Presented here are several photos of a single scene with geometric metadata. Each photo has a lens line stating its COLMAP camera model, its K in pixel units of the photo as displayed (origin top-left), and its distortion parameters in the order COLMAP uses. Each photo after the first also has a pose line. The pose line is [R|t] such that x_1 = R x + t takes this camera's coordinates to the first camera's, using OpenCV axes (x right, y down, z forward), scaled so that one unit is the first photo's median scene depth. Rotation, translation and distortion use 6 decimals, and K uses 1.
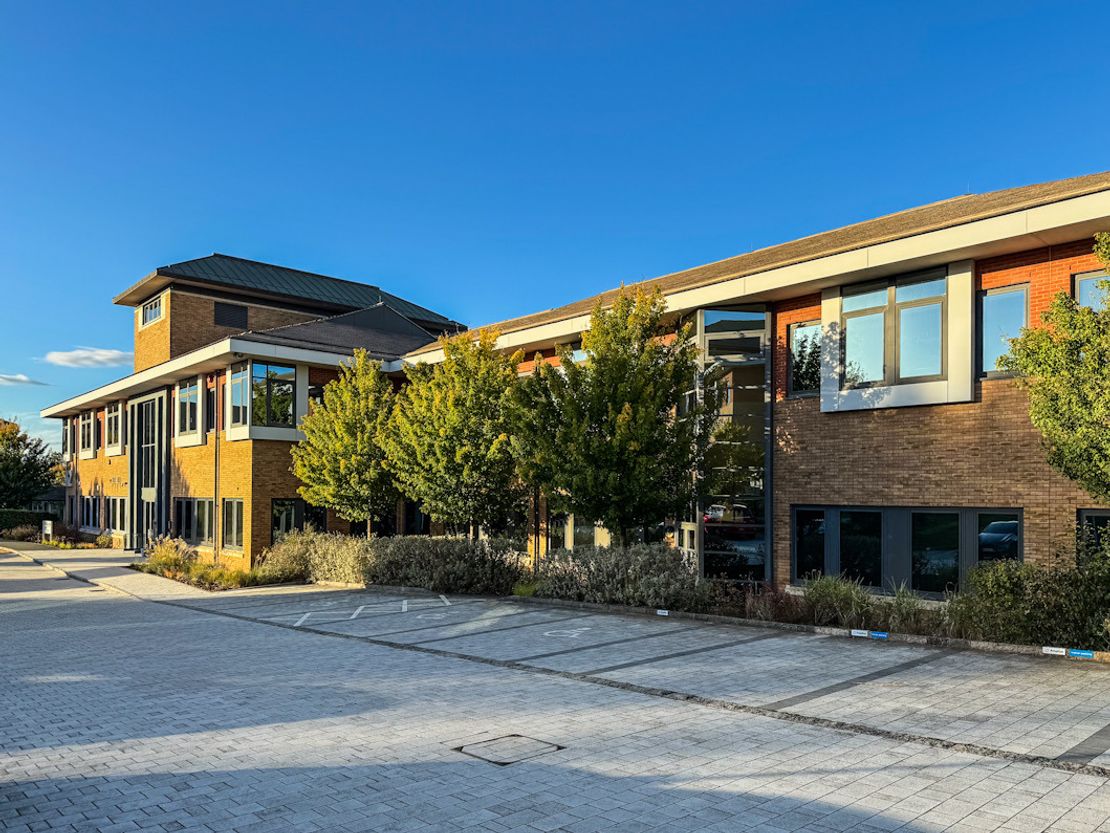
lens RADIAL K [[850.8, 0, 555.0], [0, 850.8, 416.5], [0, 0, 1]] dist [0.006572, 0.000614]
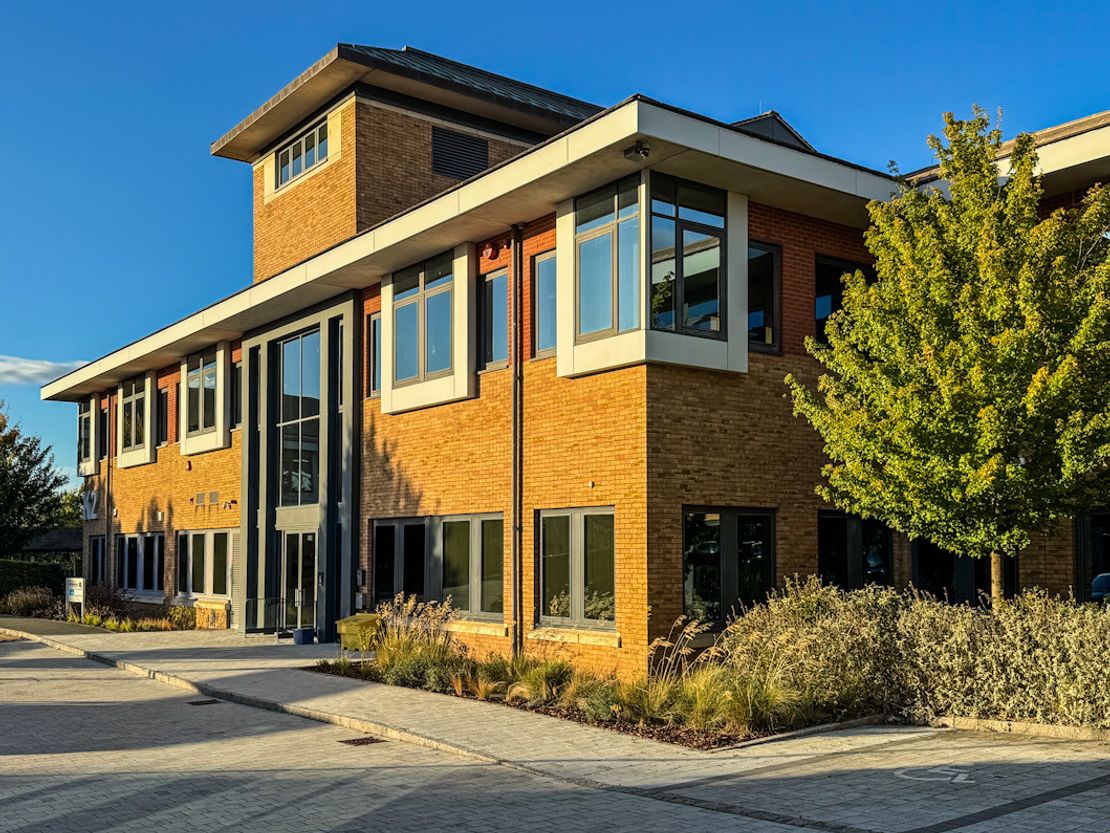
lens RADIAL K [[1123.2, 0, 554.5], [0, 1123.2, 401.1], [0, 0, 1]] dist [0.132594, -0.351495]
pose [[0.998321, -0.023420, -0.052970, -0.287041], [0.021413, 0.999043, -0.038150, 0.050534], [0.053813, 0.036952, 0.997867, 0.338109]]
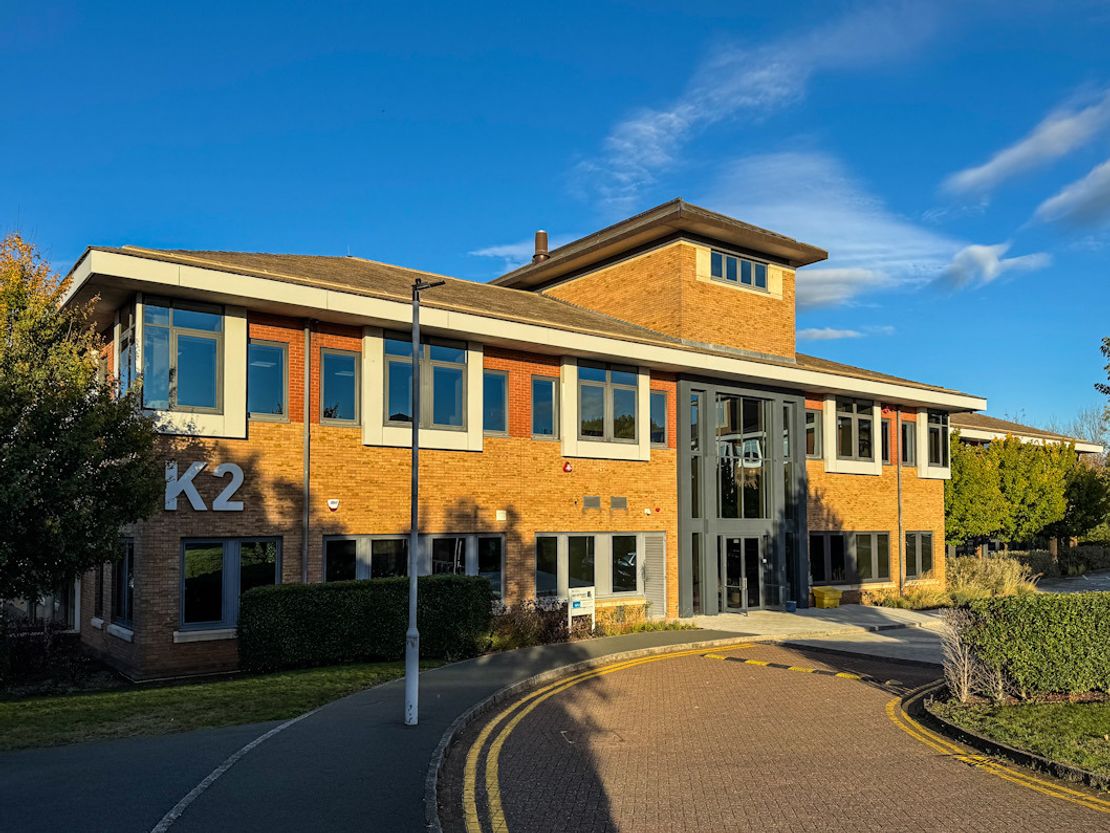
lens RADIAL K [[850.8, 0, 555.0], [0, 850.8, 416.5], [0, 0, 1]] dist [0.006572, 0.000614]
pose [[0.046580, 0.145643, 0.988240, -1.186086], [-0.065069, 0.987655, -0.142490, 0.109591], [-0.996793, -0.057667, 0.055481, 1.121398]]
